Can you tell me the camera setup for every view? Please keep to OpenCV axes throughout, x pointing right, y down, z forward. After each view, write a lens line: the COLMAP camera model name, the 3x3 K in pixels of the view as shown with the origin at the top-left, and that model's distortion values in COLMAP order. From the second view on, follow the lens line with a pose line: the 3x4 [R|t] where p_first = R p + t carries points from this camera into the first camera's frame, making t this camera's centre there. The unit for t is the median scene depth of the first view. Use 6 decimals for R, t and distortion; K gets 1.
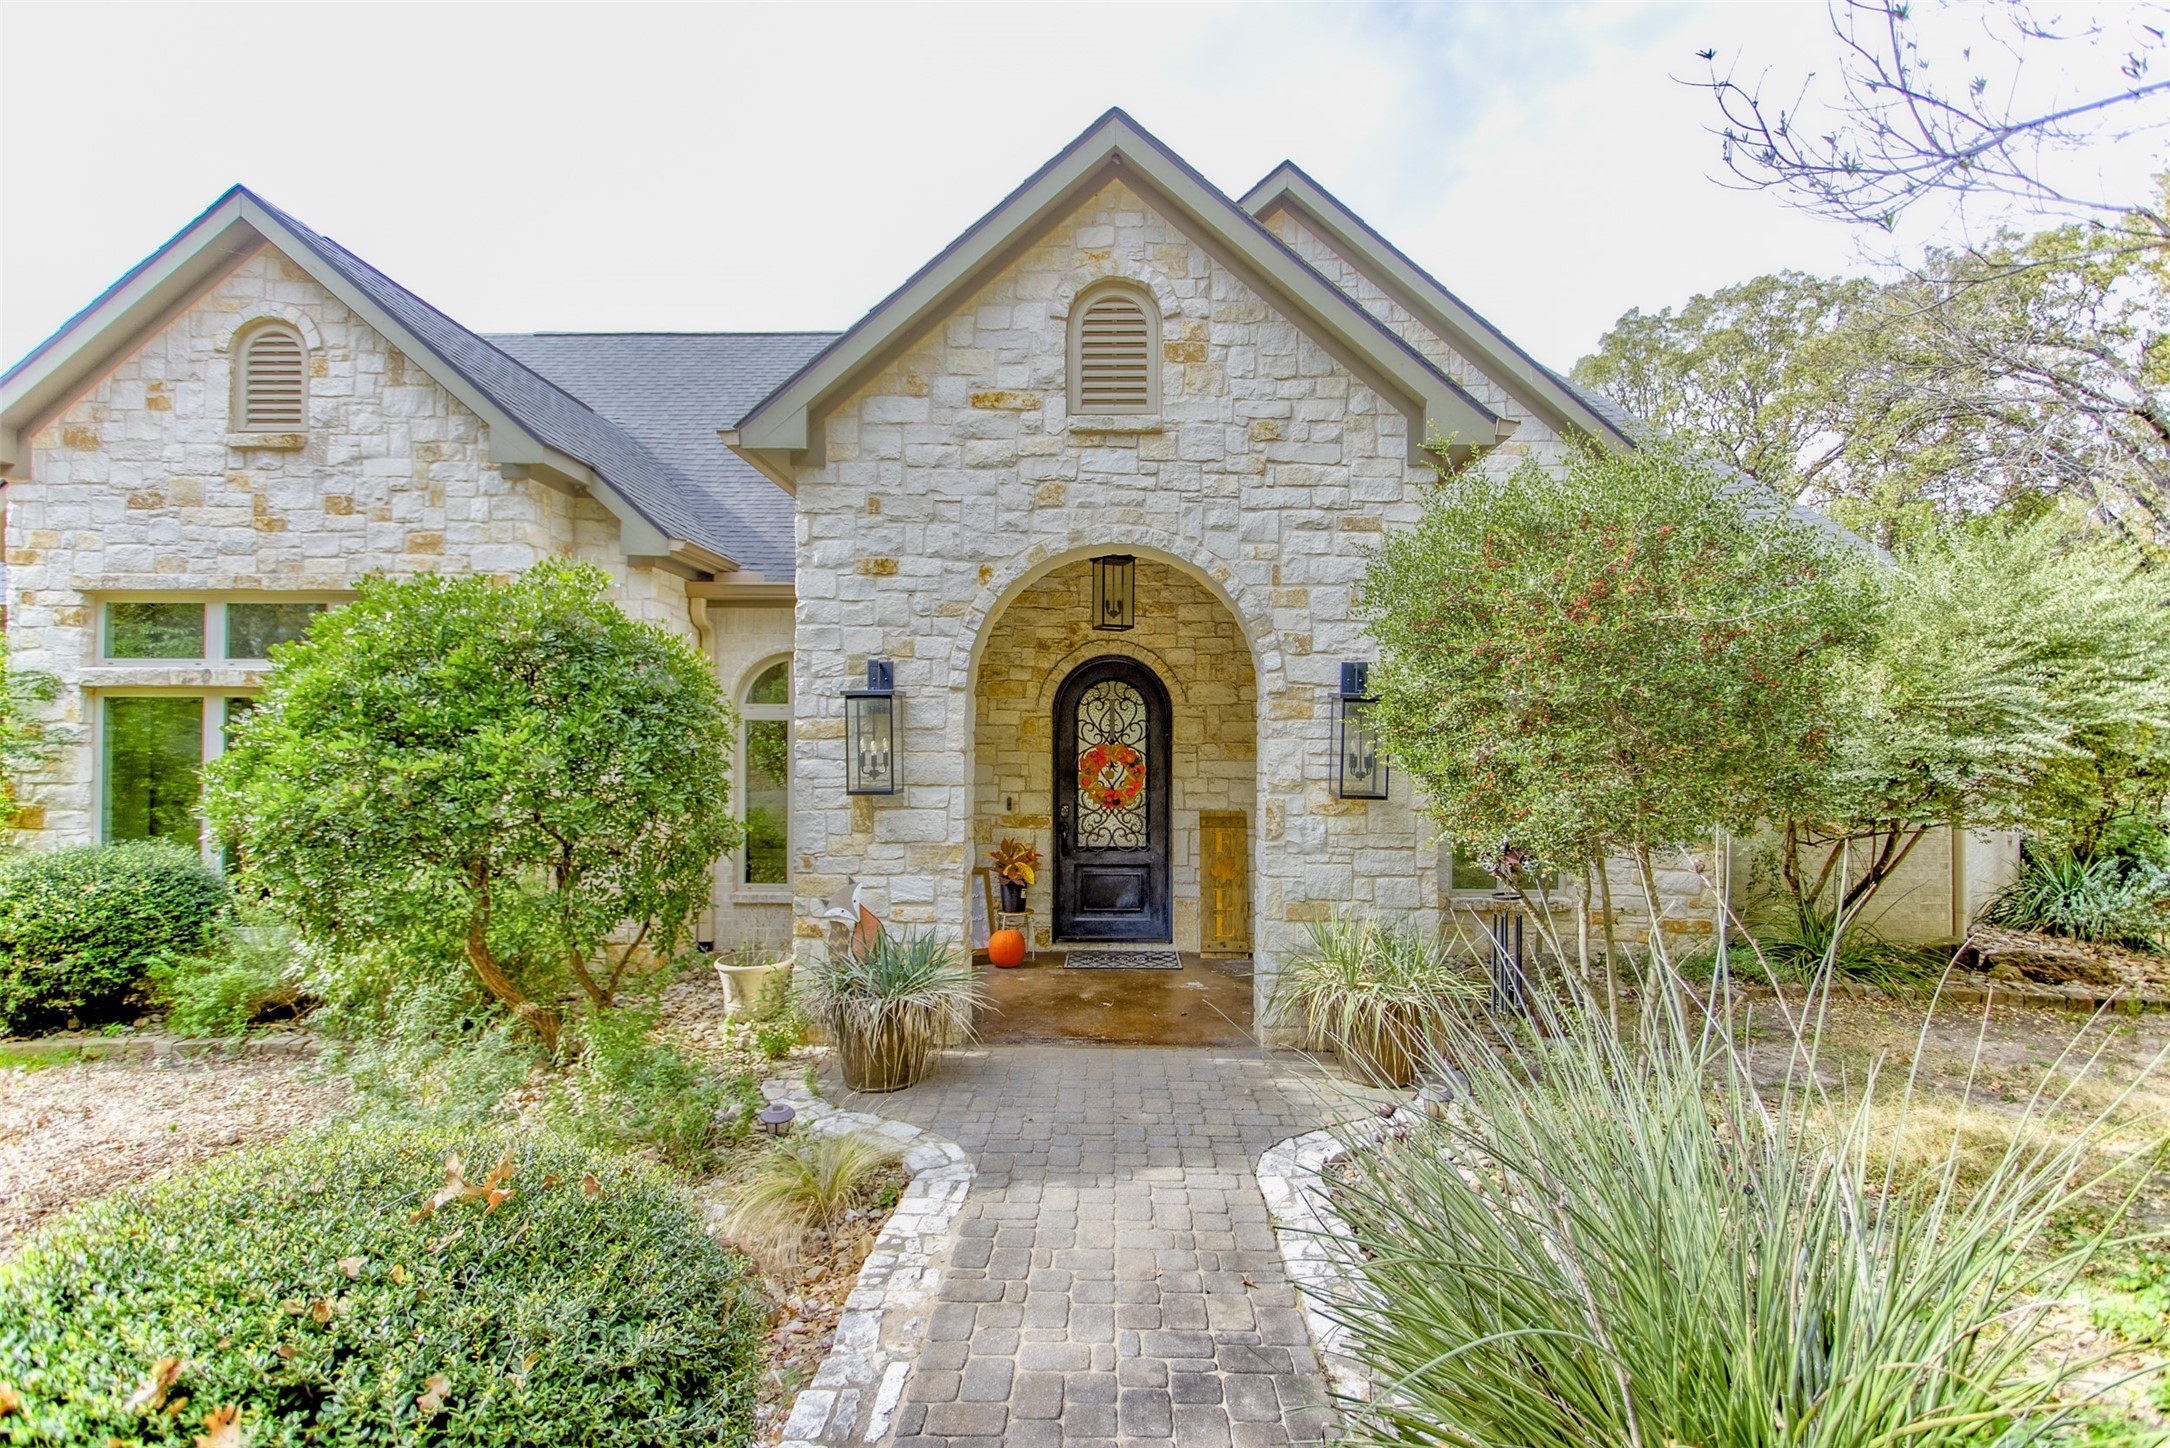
lens RADIAL K [[1041.1, 0, 1089.3], [0, 1041.1, 788.0], [0, 0, 1]] dist [0.003049, 0.000691]
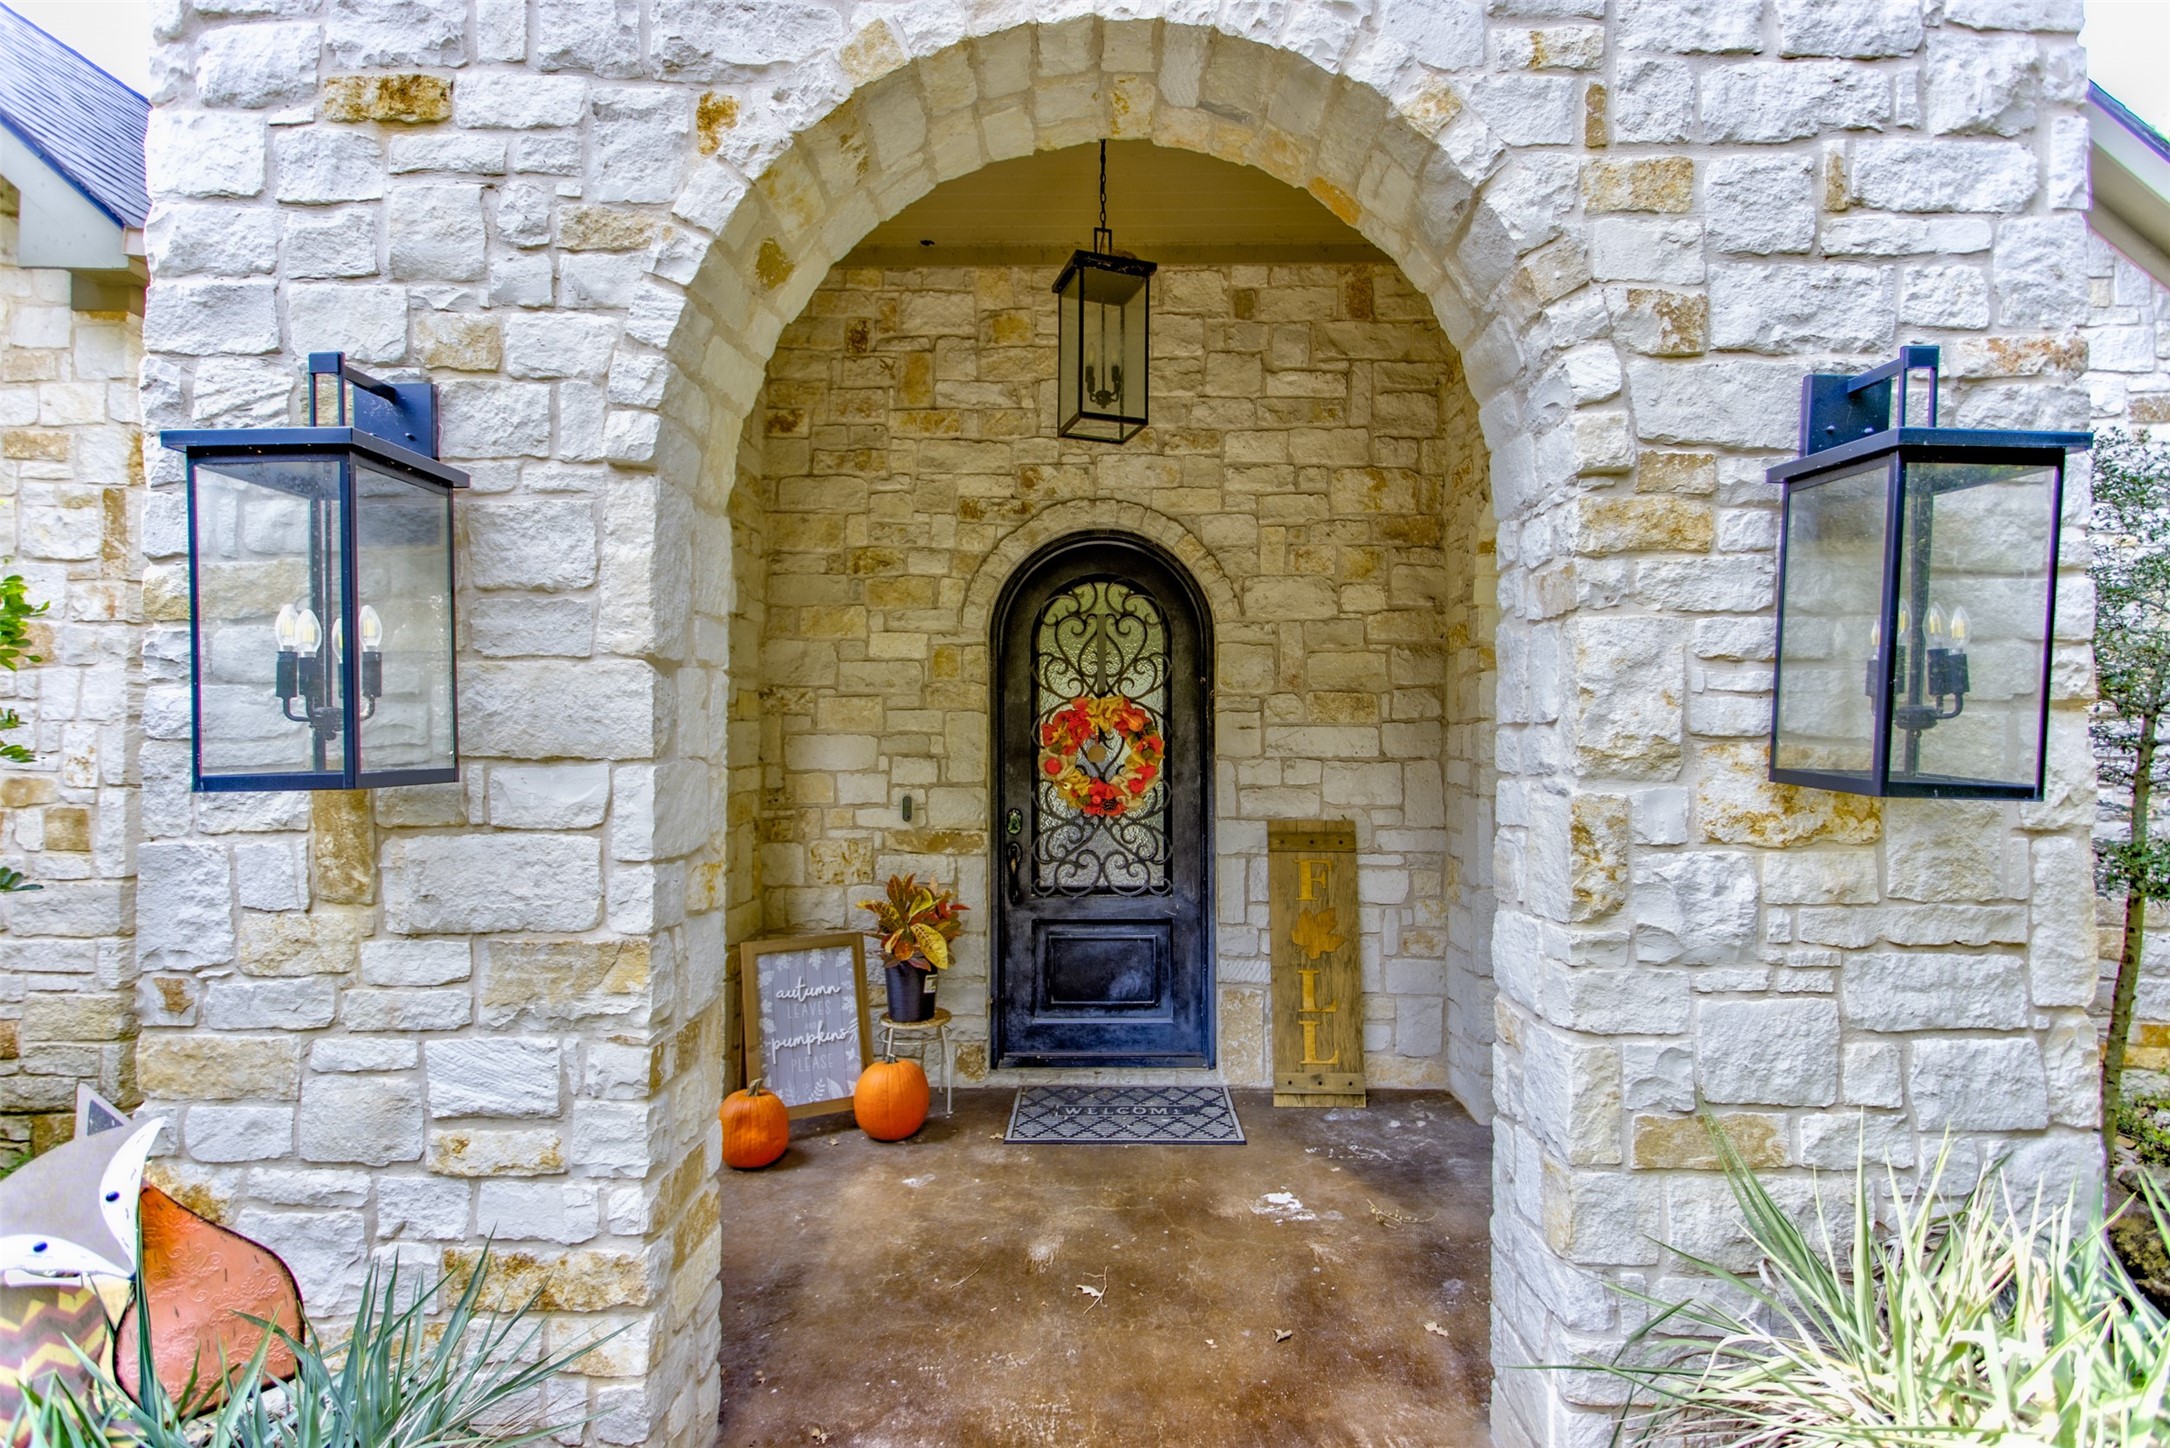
lens RADIAL K [[1041.1, 0, 1089.3], [0, 1041.1, 788.0], [0, 0, 1]] dist [0.003049, 0.000691]
pose [[0.999952, -0.003508, 0.009103, 0.010982], [0.003499, 0.999993, 0.001058, 0.004666], [-0.009107, -0.001026, 0.999958, 0.484202]]
